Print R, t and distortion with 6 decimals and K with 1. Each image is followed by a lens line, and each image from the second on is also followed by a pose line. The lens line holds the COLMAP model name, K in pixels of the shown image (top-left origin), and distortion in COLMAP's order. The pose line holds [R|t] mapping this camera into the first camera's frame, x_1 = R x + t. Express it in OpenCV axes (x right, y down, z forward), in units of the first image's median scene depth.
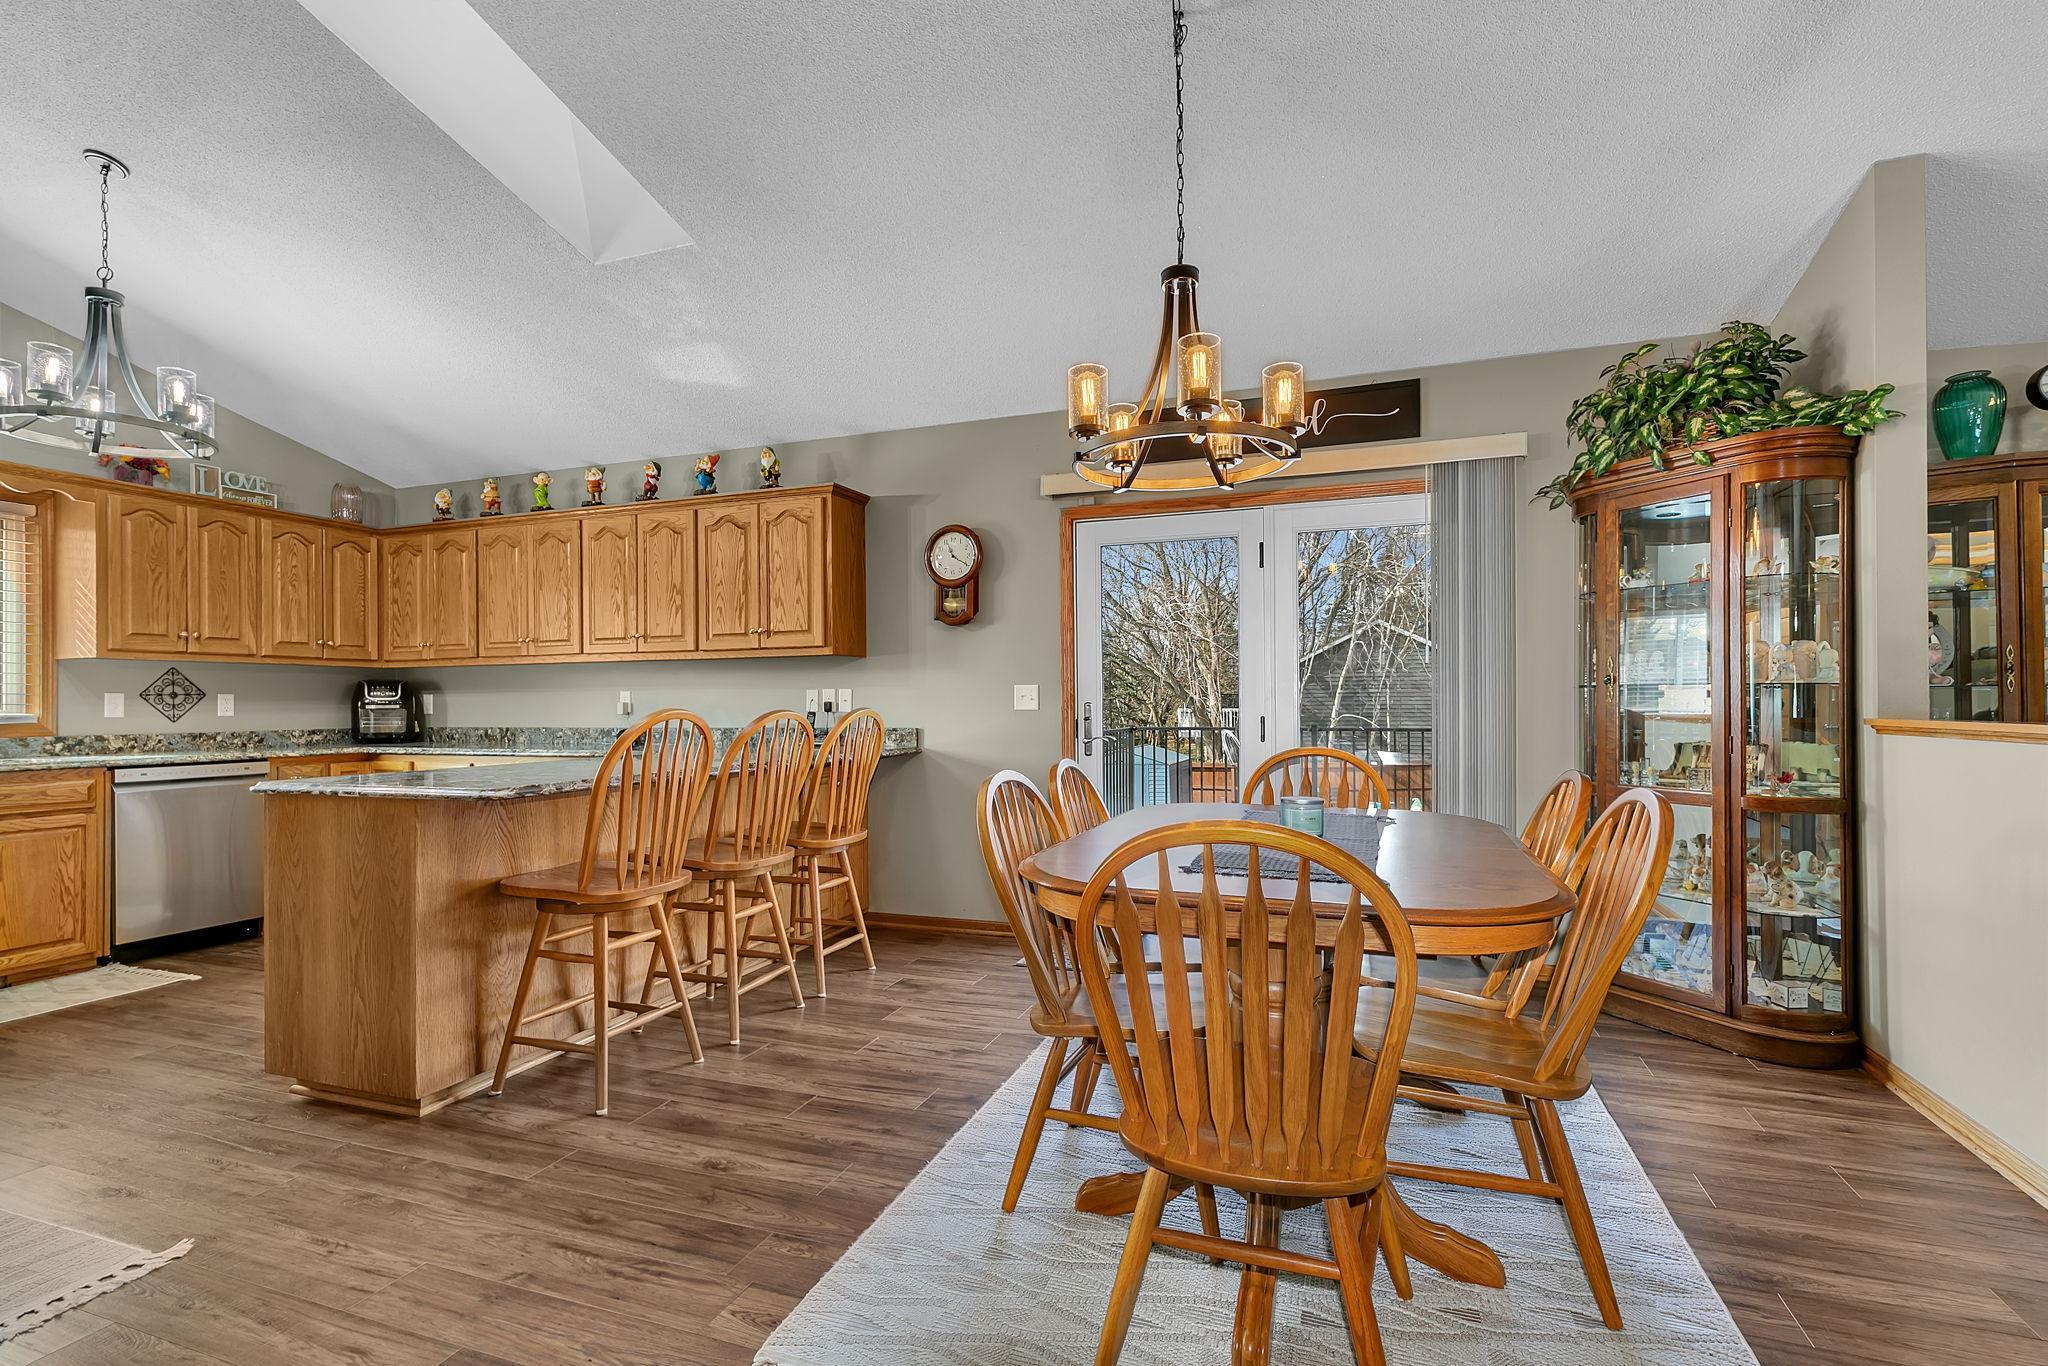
lens RADIAL K [[950.2, 0, 1027.4], [0, 950.2, 702.4], [0, 0, 1]] dist [0.009435, -0.000420]
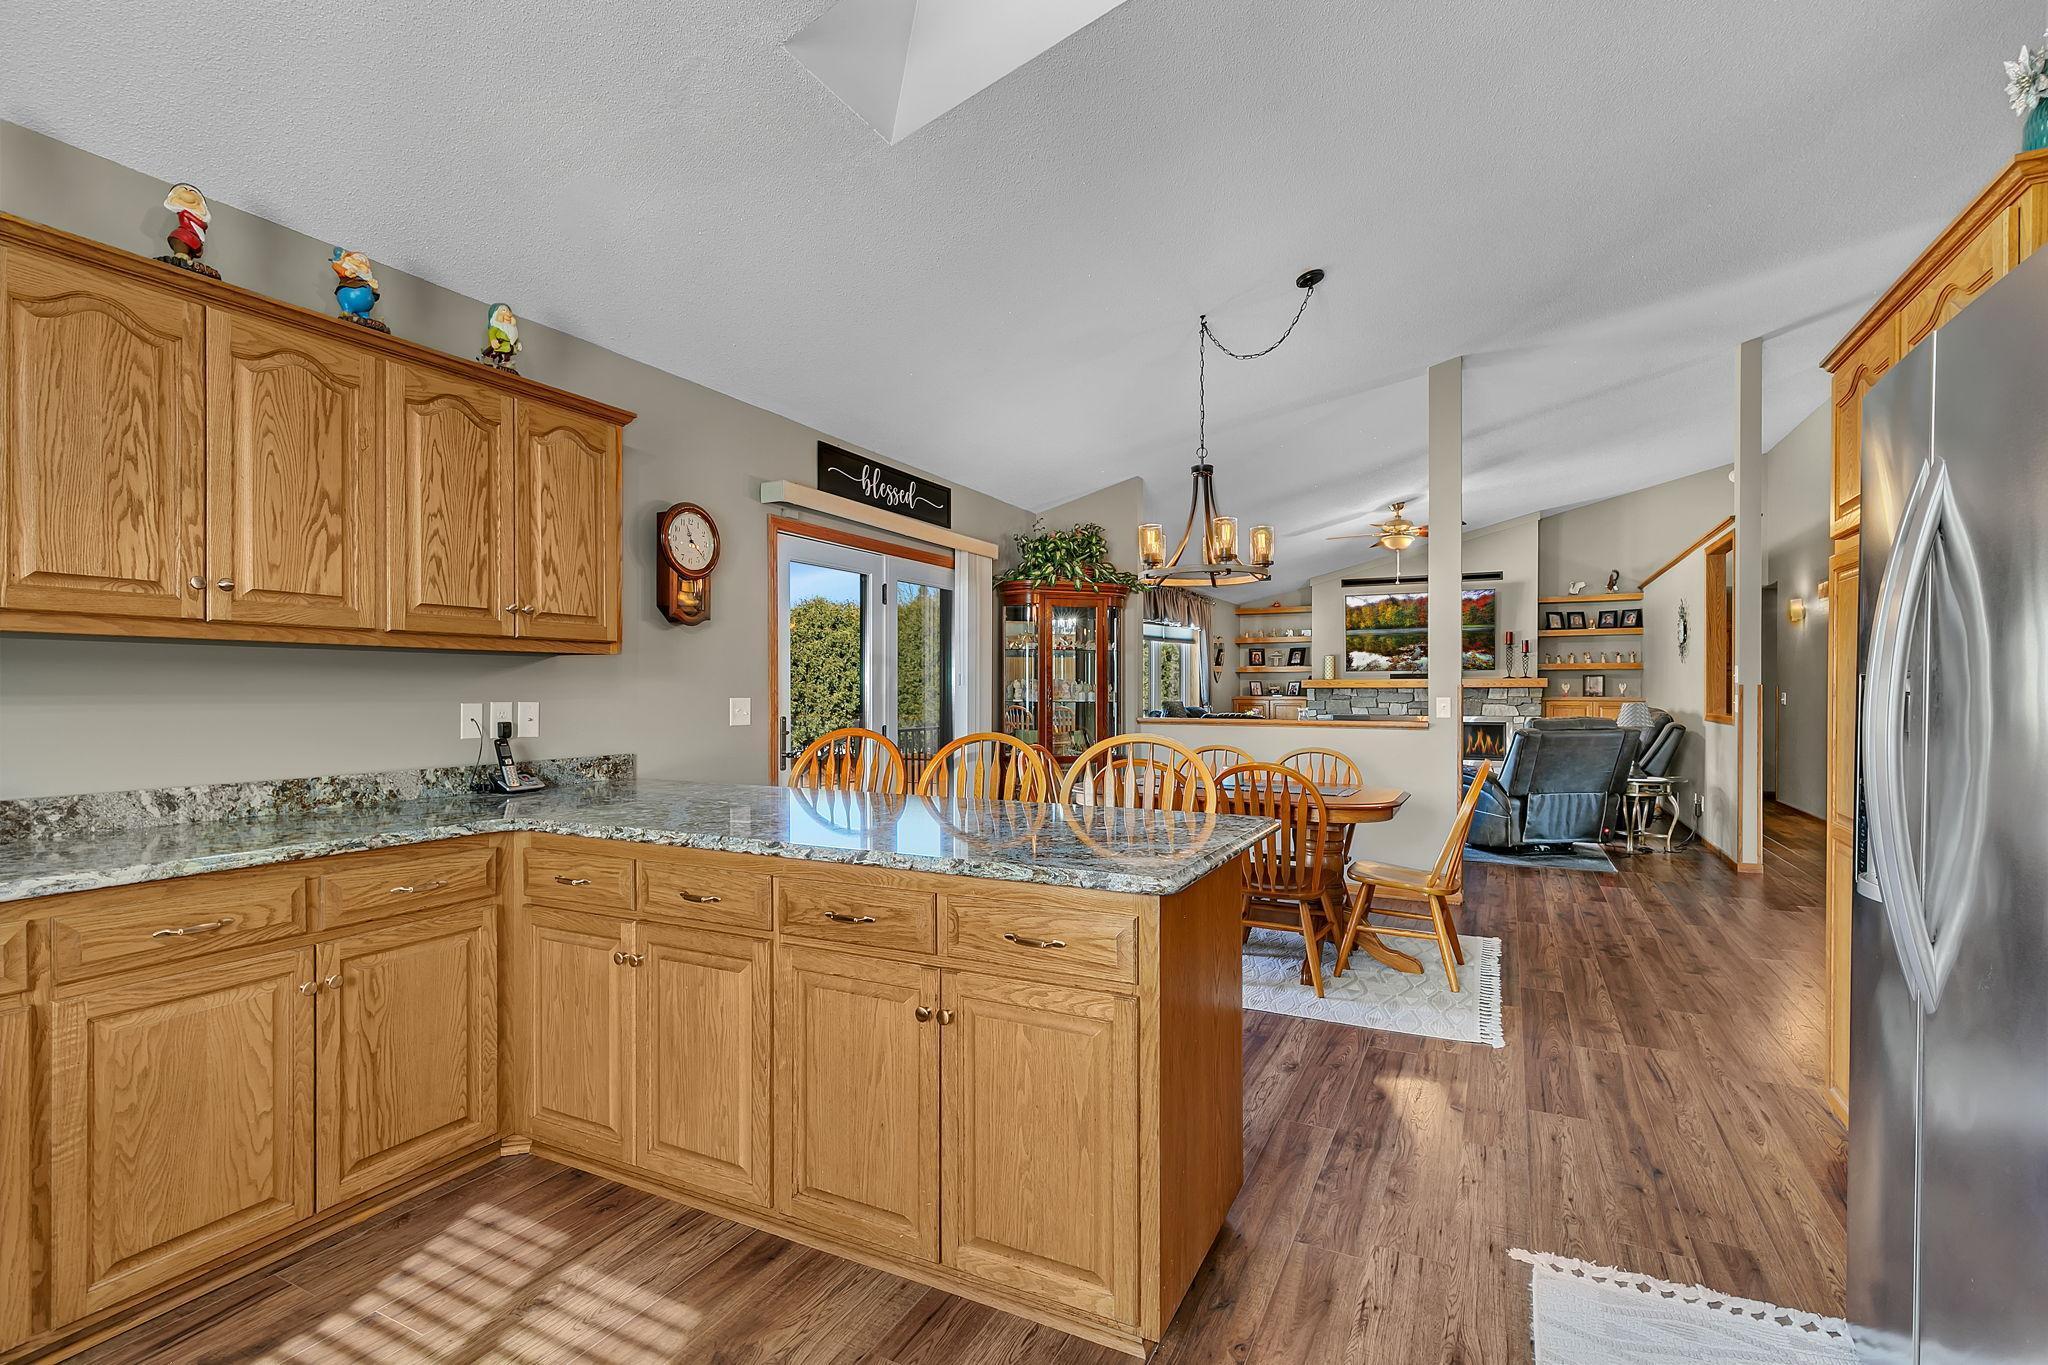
lens RADIAL K [[950.2, 0, 1022.6], [0, 950.2, 692.3], [0, 0, 1]] dist [0.009435, -0.000420]
pose [[0.114205, 0.004927, 0.993445, -0.863999], [-0.002470, 0.999986, -0.004675, -0.019750], [-0.993454, -0.001920, 0.114216, 0.617017]]
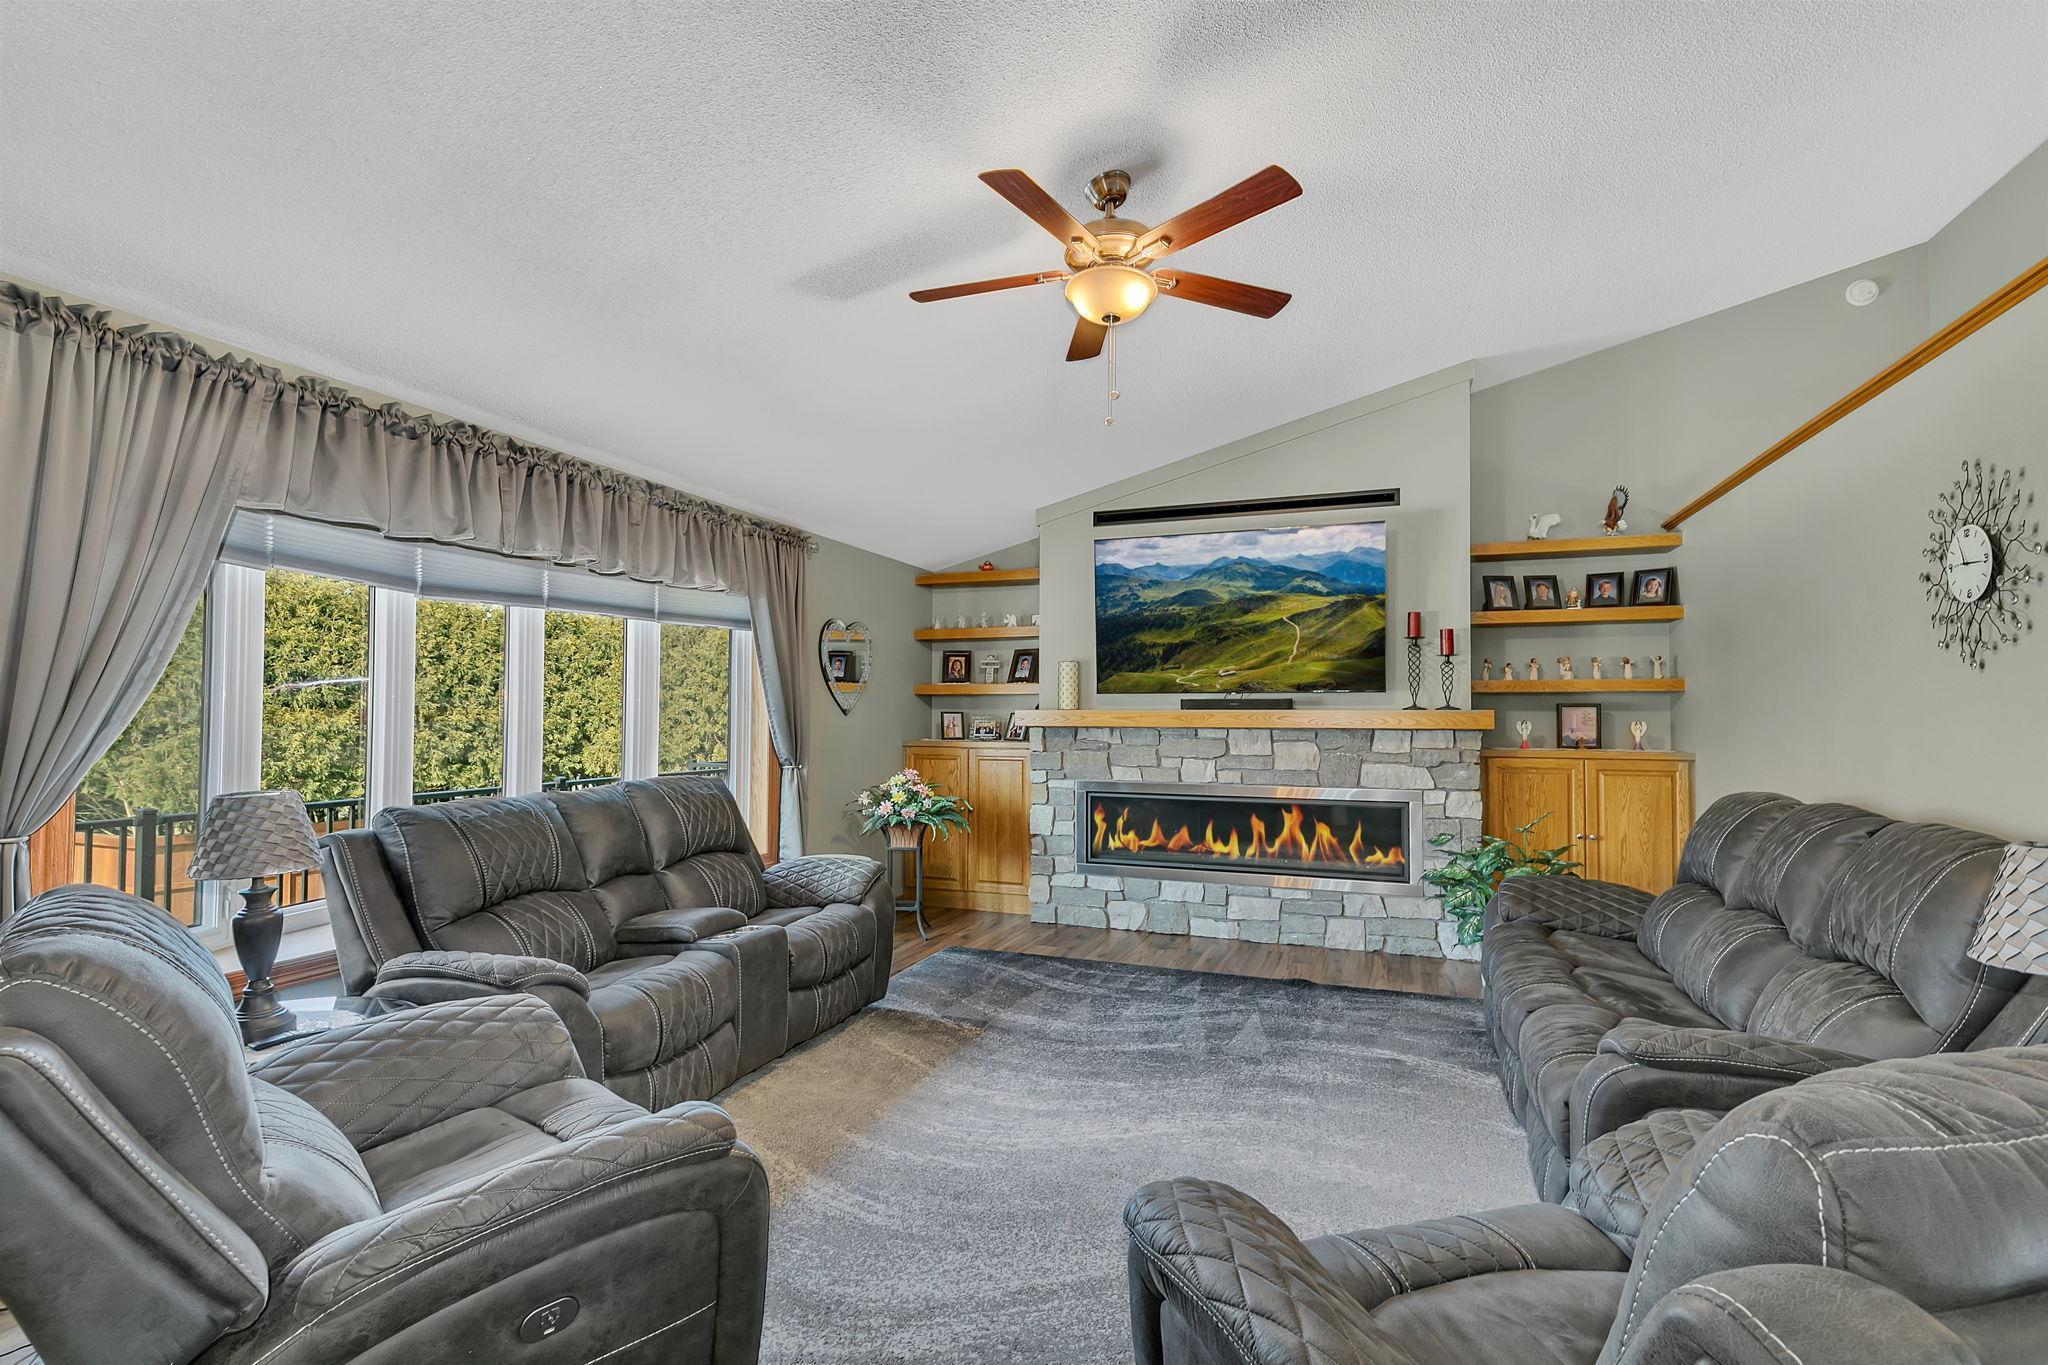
lens RADIAL K [[950.2, 0, 1027.6], [0, 950.2, 686.6], [0, 0, 1]] dist [0.009435, -0.000420]
pose [[0.021388, 0.035304, 0.999148, -0.616851], [-0.004893, 0.999368, -0.035207, -0.026058], [-0.999759, -0.004136, 0.021547, 0.526150]]
